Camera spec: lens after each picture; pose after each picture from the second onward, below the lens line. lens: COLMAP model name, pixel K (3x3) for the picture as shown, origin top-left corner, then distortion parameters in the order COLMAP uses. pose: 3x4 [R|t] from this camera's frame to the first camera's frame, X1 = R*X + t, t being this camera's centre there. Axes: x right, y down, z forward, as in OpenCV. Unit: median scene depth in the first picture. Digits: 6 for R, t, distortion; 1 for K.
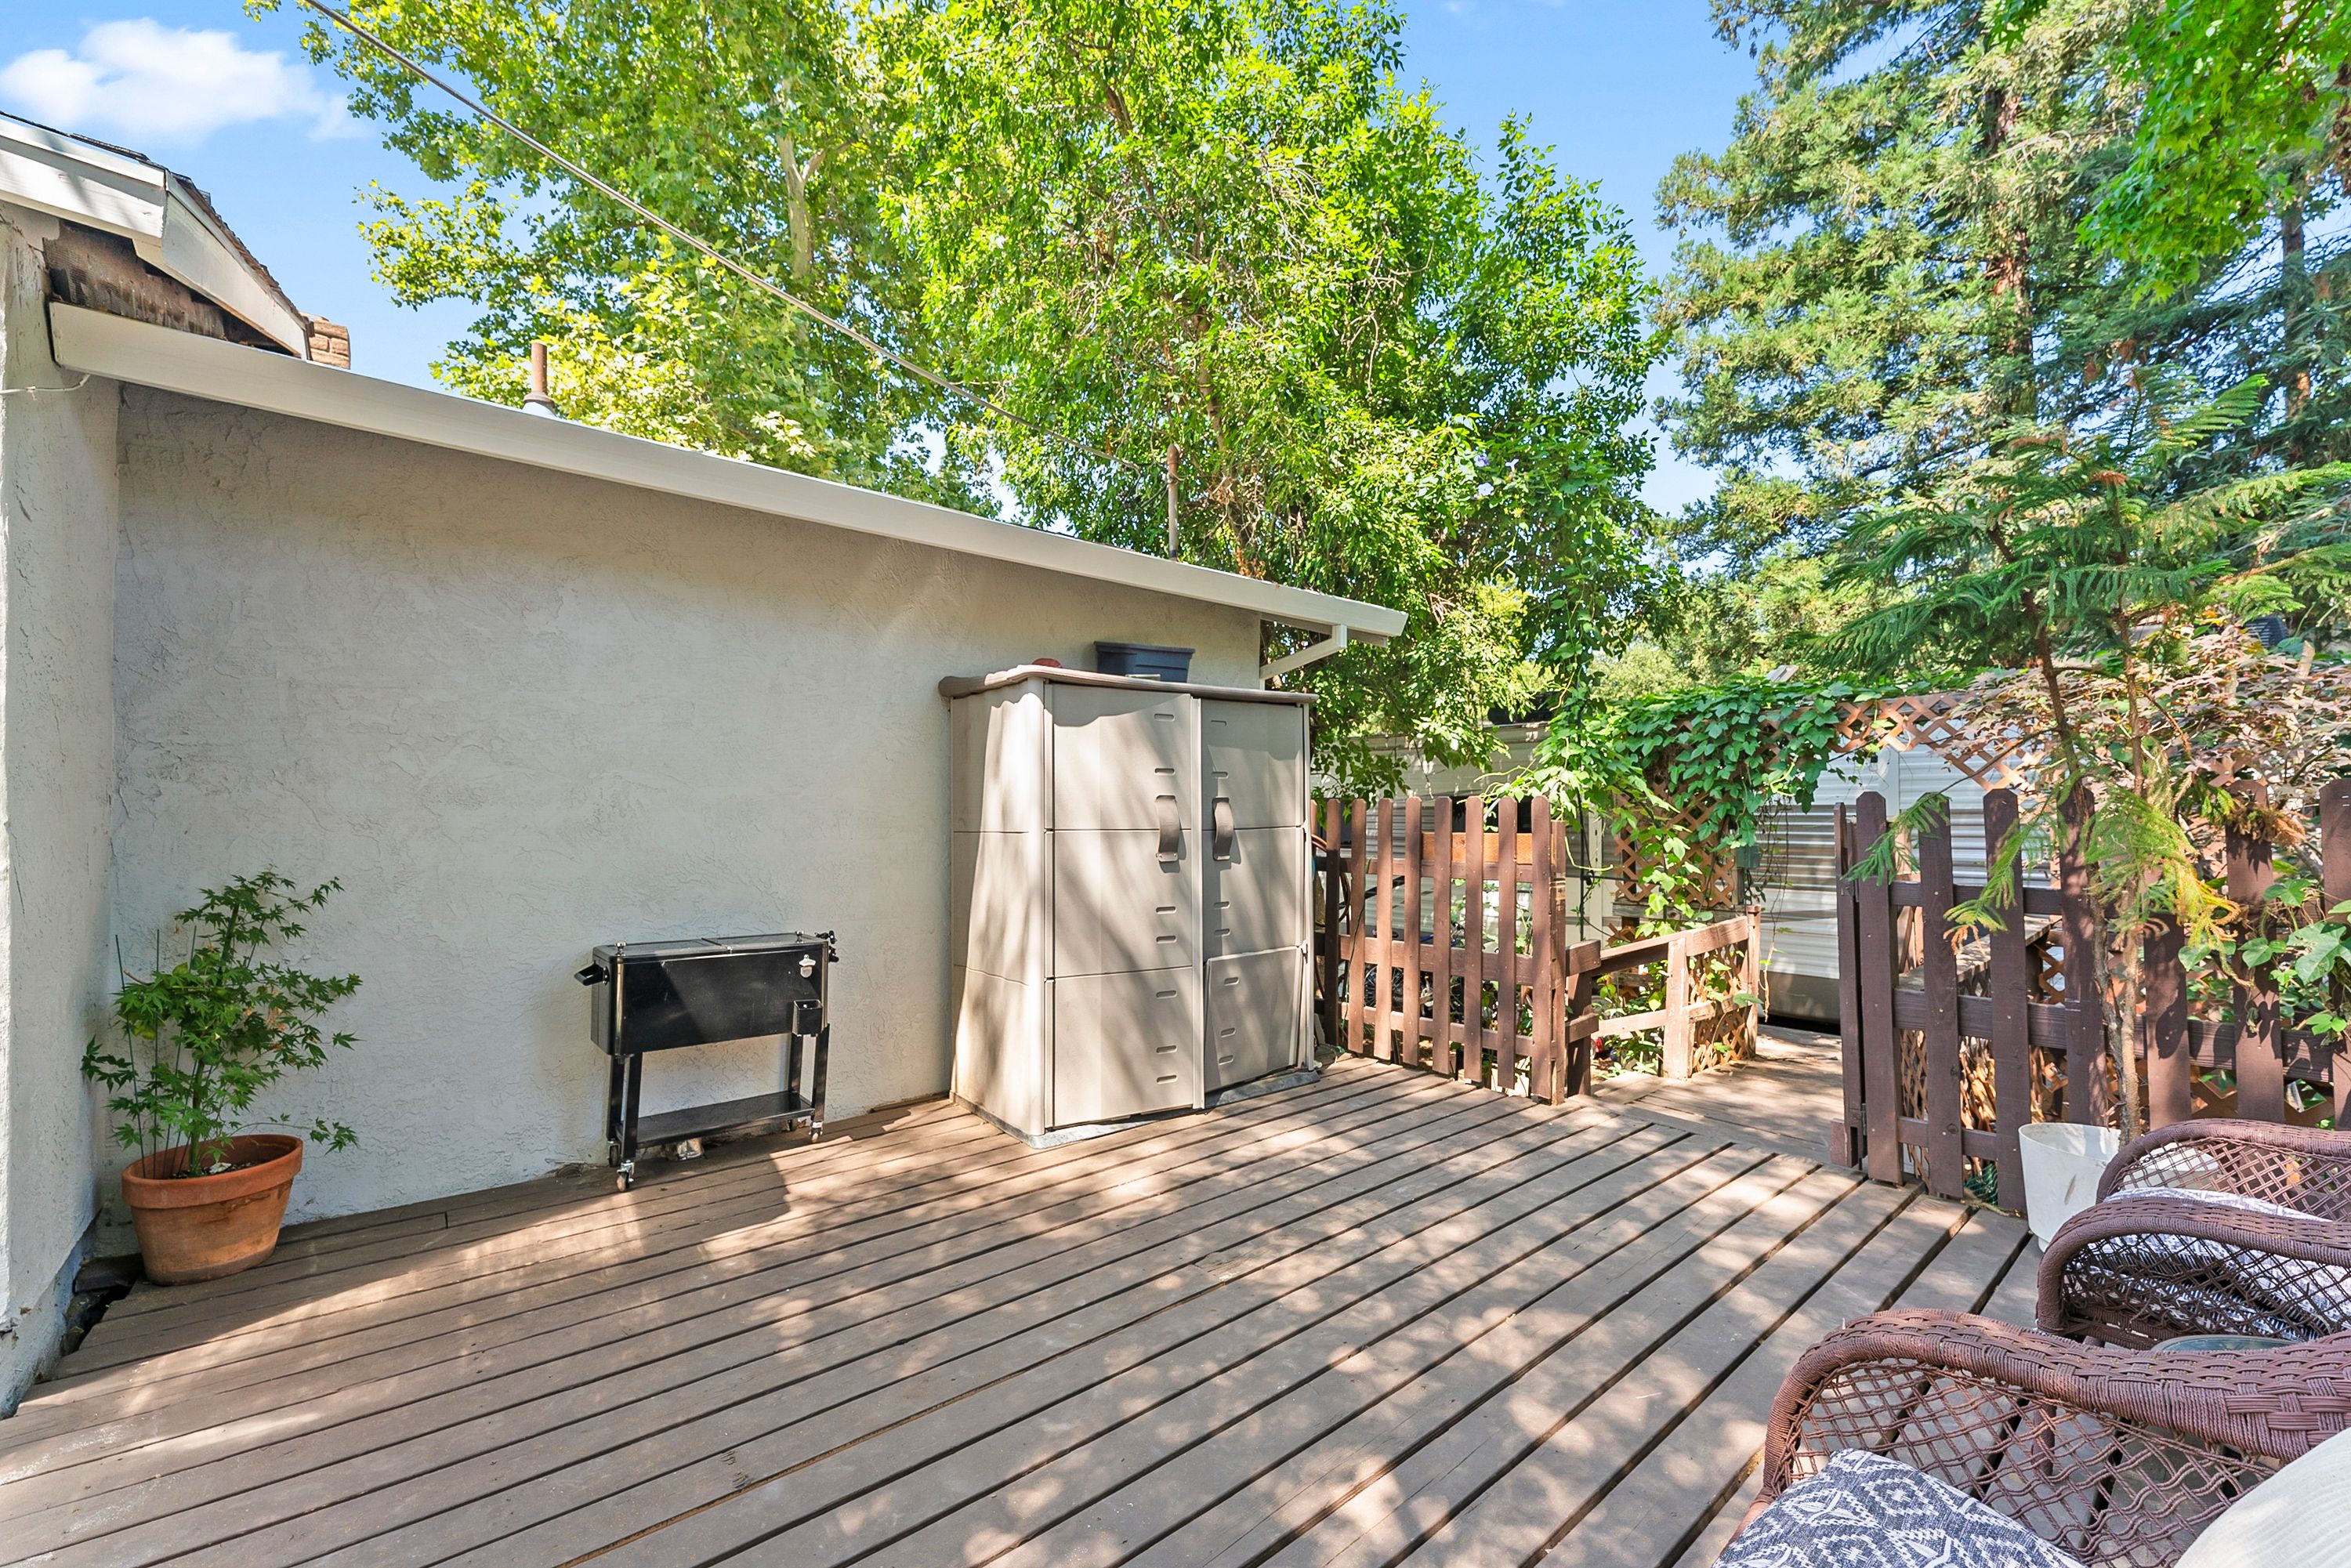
lens RADIAL K [[933.3, 0, 1184.2], [0, 933.3, 790.4], [0, 0, 1]] dist [0.002312, -0.000035]
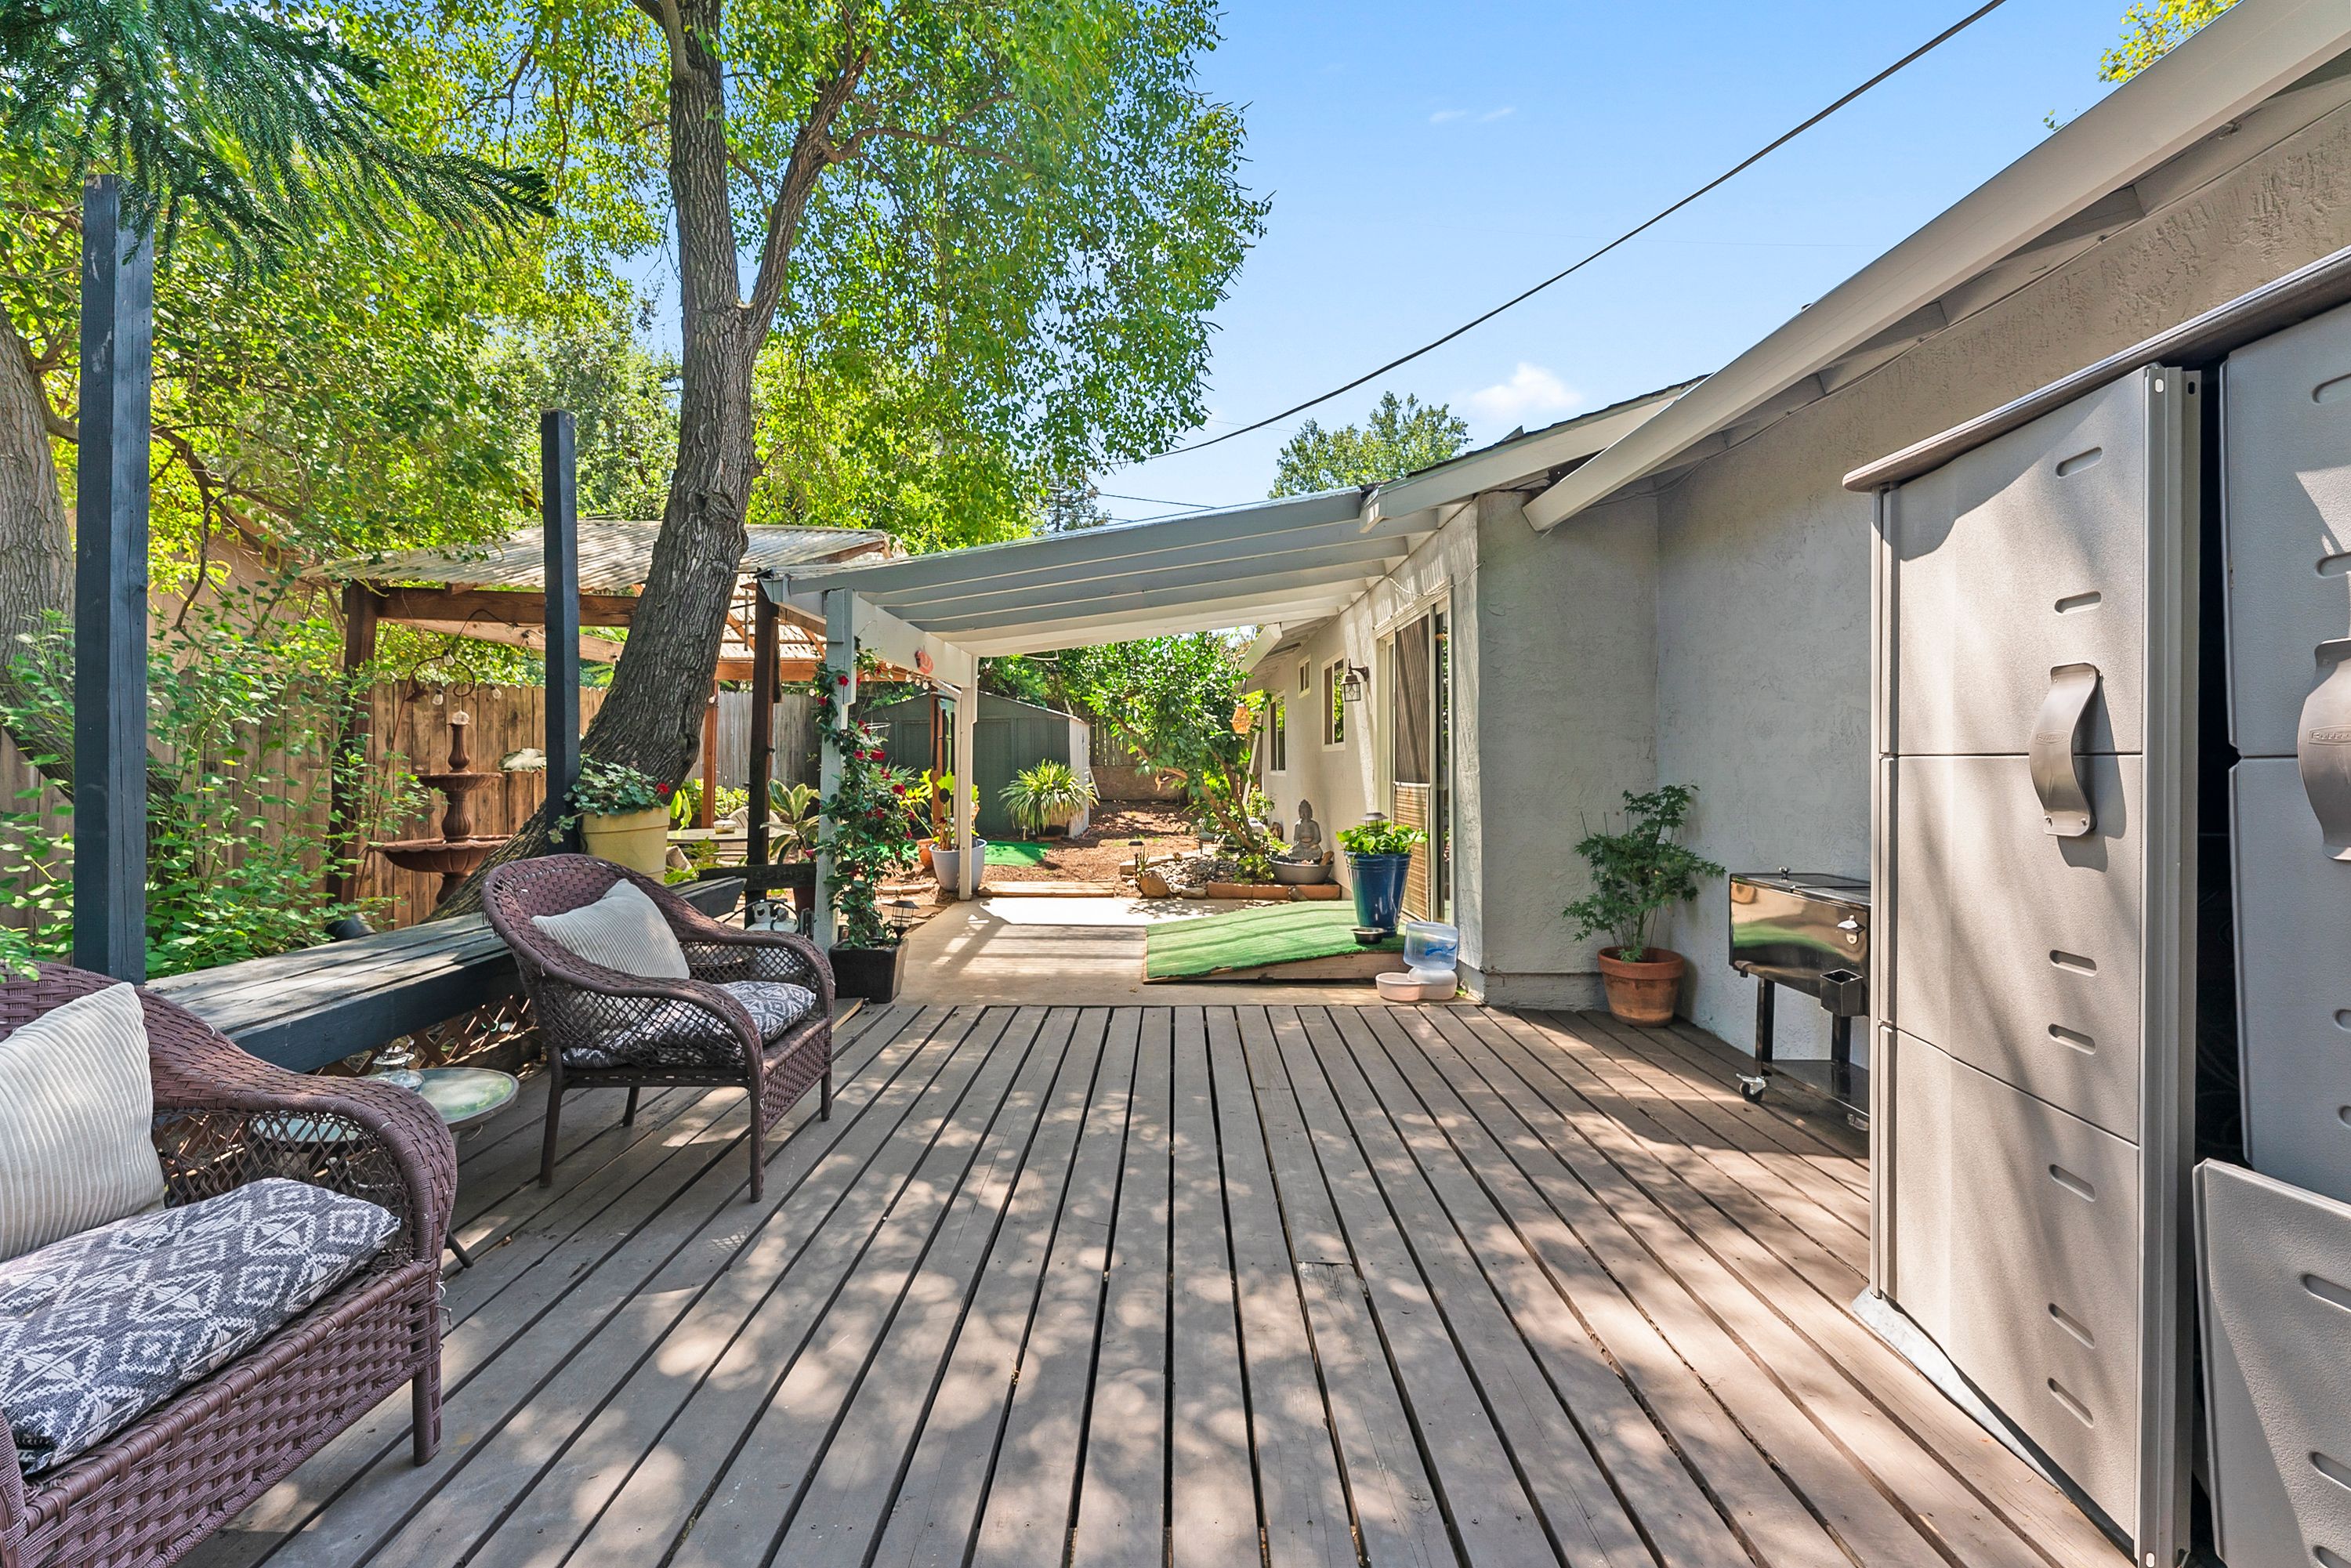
lens RADIAL K [[947.9, 0, 1170.3], [0, 947.9, 770.2], [0, 0, 1]] dist [0.009866, -0.000267]
pose [[-0.646040, 0.006914, -0.763272, 0.536536], [0.017364, 0.999833, -0.005641, 0.043171], [0.763106, -0.016898, -0.646053, 1.008491]]
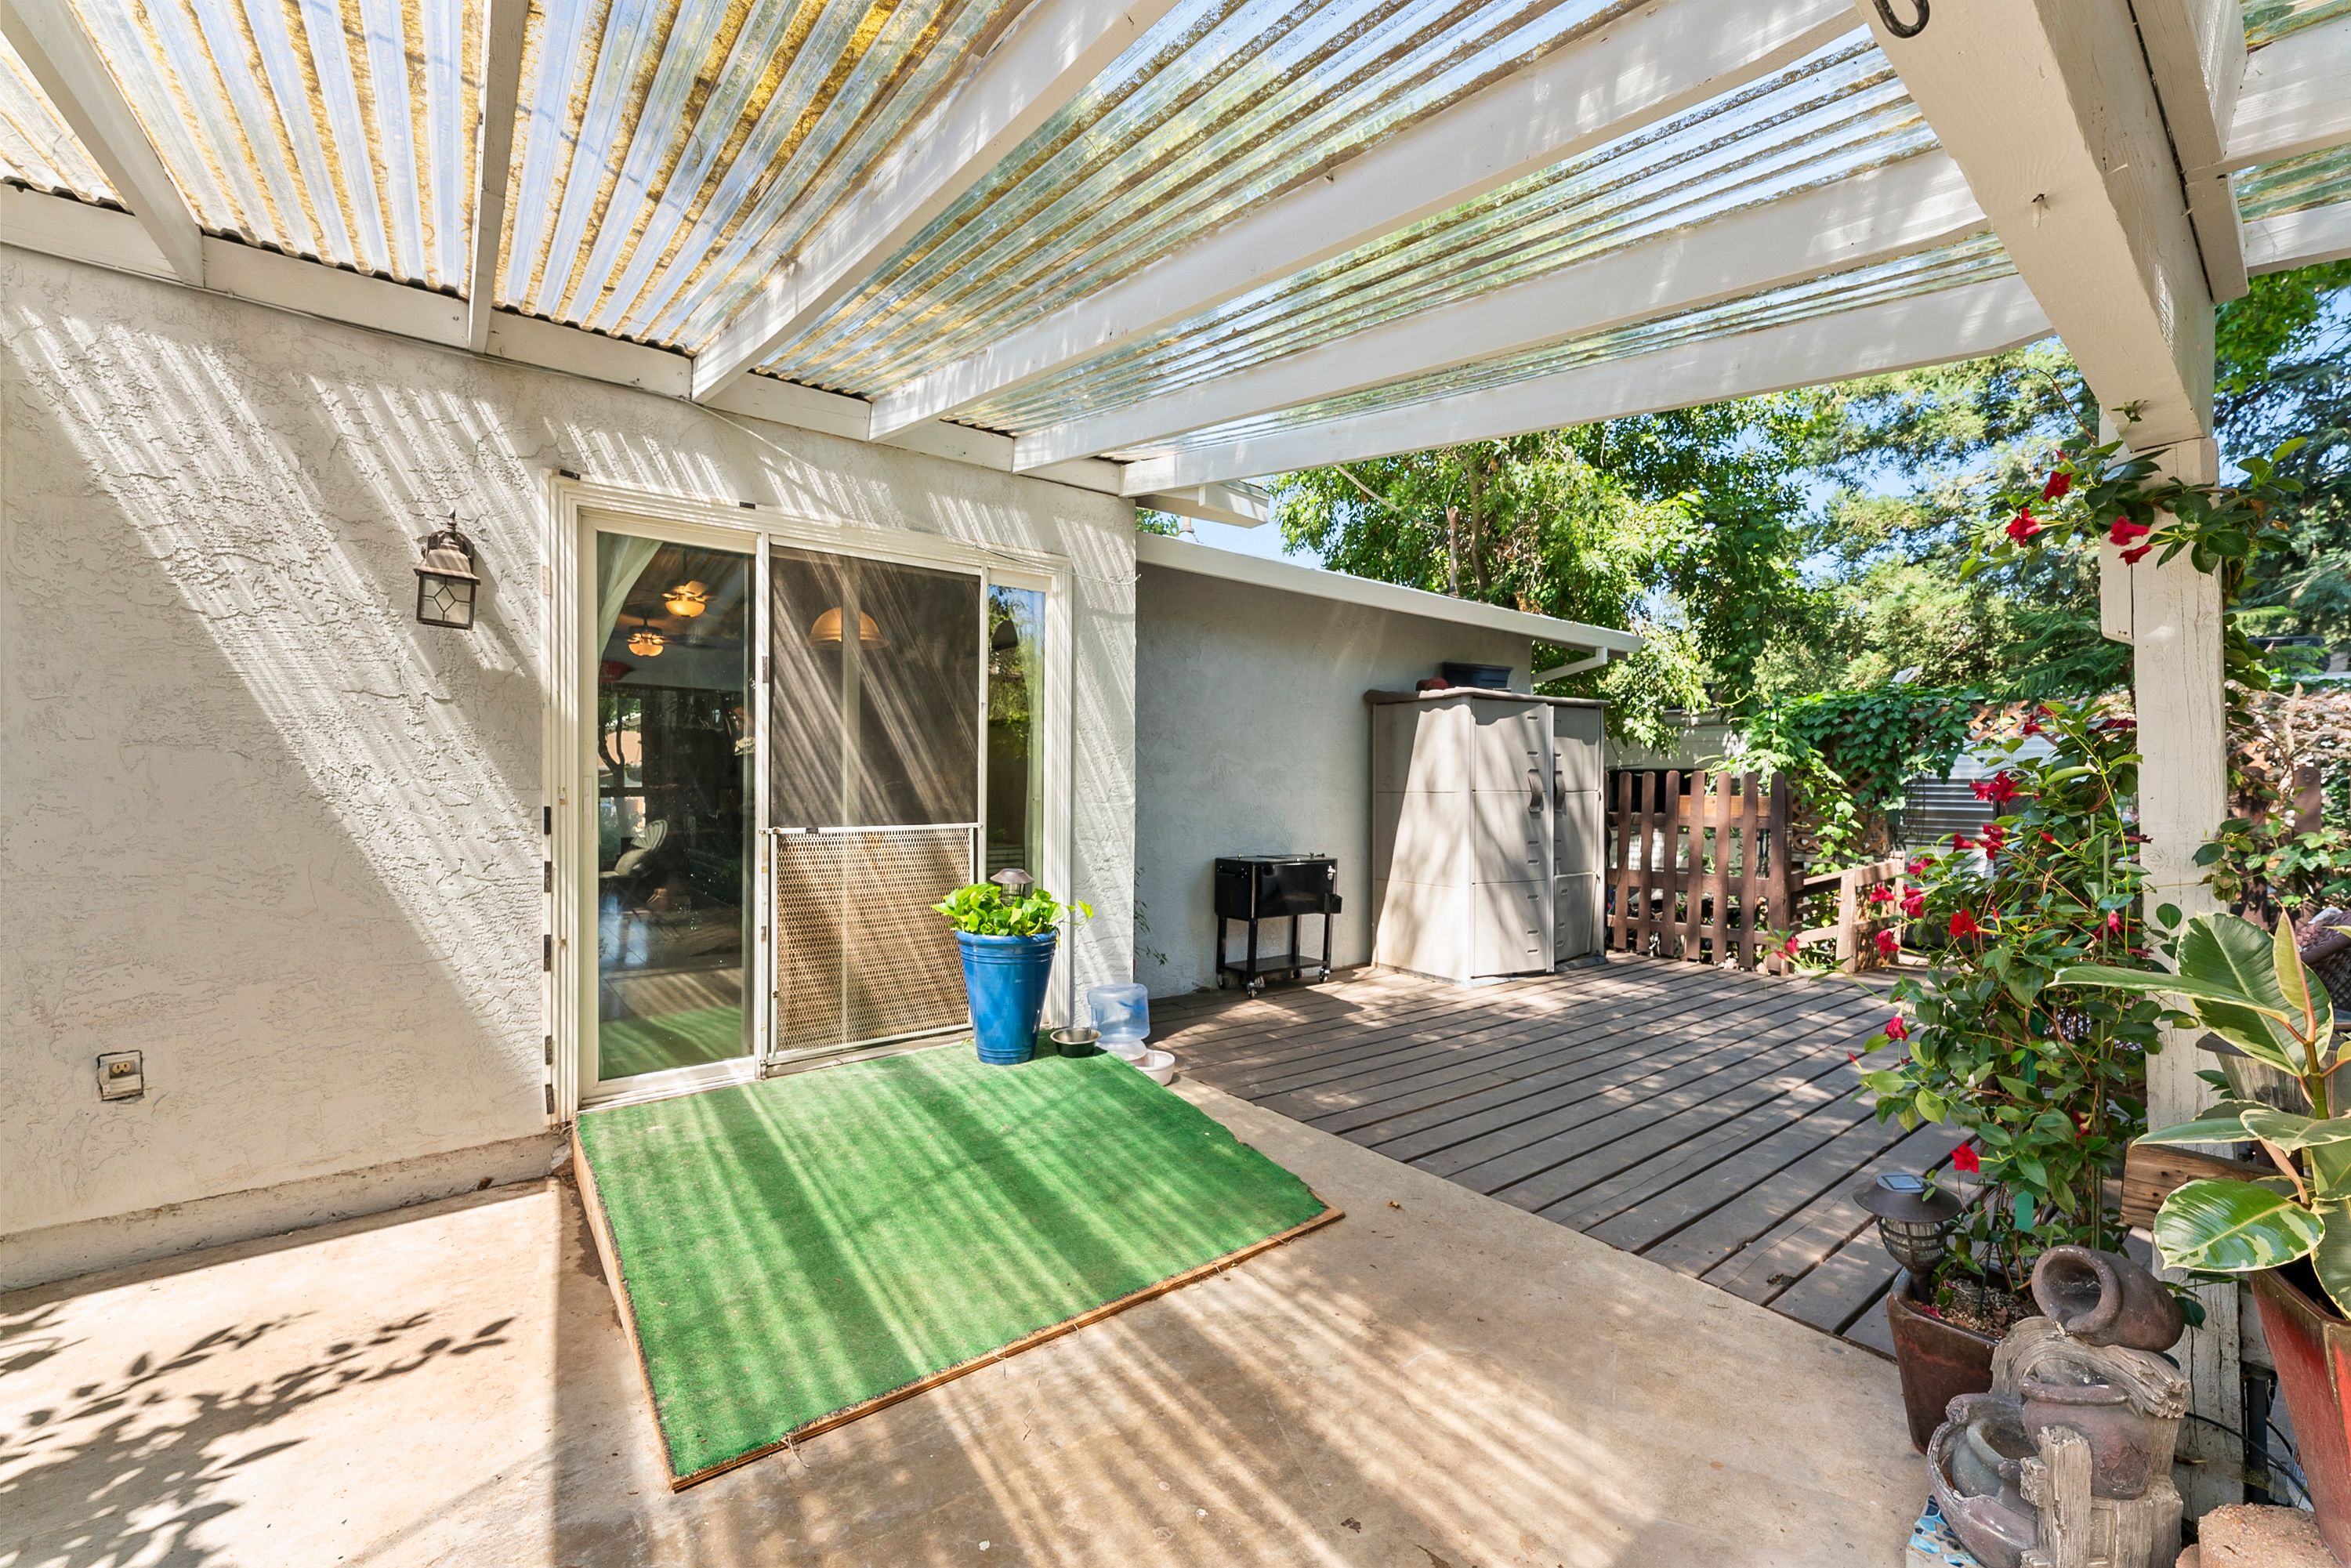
lens RADIAL K [[919.7, 0, 1175.5], [0, 919.7, 784.0], [0, 0, 1]] dist [-0.000127, -0.000004]
pose [[0.998618, 0.007473, -0.052020, -0.551650], [-0.006108, 0.999634, 0.026348, -0.007414], [0.052197, -0.025994, 0.998298, -0.574641]]
